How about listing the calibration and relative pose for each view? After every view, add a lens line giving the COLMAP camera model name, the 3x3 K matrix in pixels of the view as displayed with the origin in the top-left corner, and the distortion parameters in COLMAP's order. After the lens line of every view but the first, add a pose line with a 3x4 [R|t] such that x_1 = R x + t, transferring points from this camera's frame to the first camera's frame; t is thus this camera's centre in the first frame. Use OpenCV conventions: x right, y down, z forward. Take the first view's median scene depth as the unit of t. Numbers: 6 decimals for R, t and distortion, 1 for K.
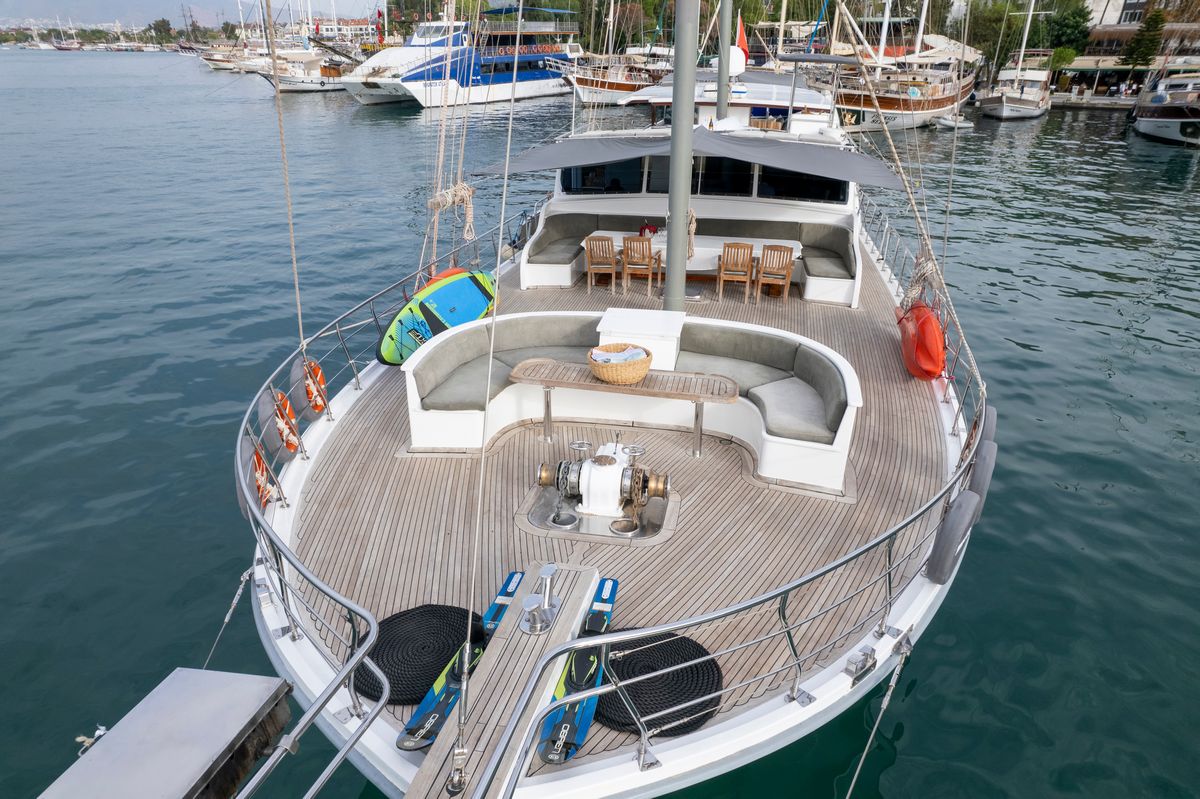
lens RADIAL K [[771.7, 0, 600.9], [0, 771.7, 403.9], [0, 0, 1]] dist [-0.057339, 0.054980]
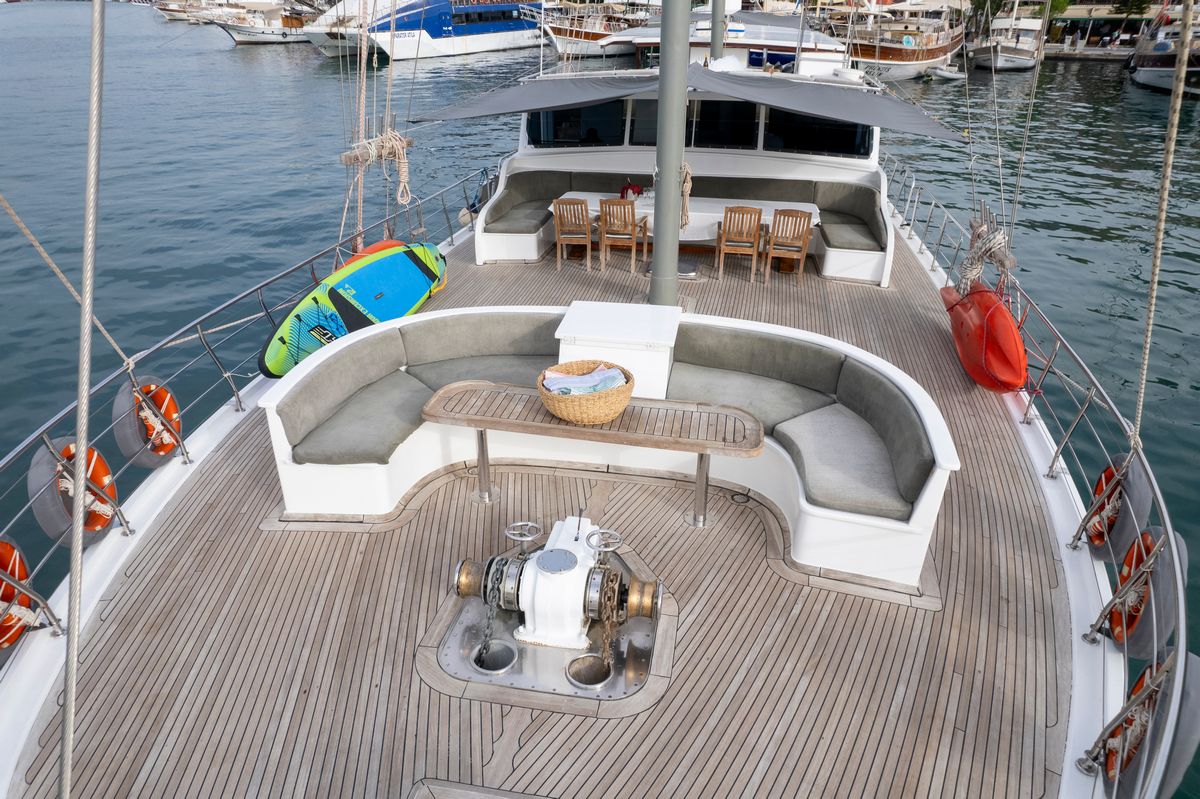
lens RADIAL K [[771.7, 0, 597.5], [0, 771.7, 395.2], [0, 0, 1]] dist [-0.057339, 0.054980]
pose [[0.999898, -0.007533, 0.012125, 0.015316], [0.007028, 0.999126, 0.041207, -0.045374], [-0.012425, -0.041117, 0.999077, 0.189419]]
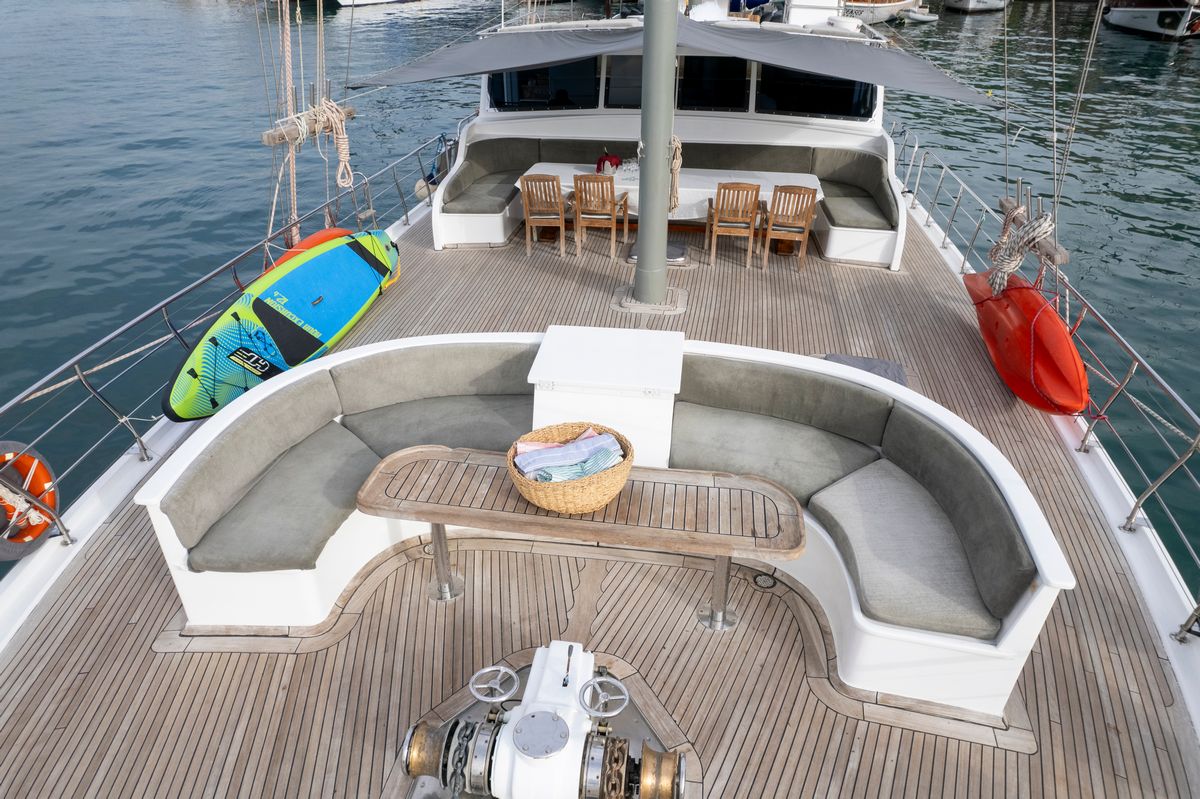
lens RADIAL K [[771.7, 0, 597.4], [0, 771.7, 394.1], [0, 0, 1]] dist [-0.057339, 0.054980]
pose [[0.998406, -0.031081, 0.047111, 0.011153], [0.026102, 0.994354, 0.102858, -0.090627], [-0.050042, -0.101464, 0.993580, 0.285232]]
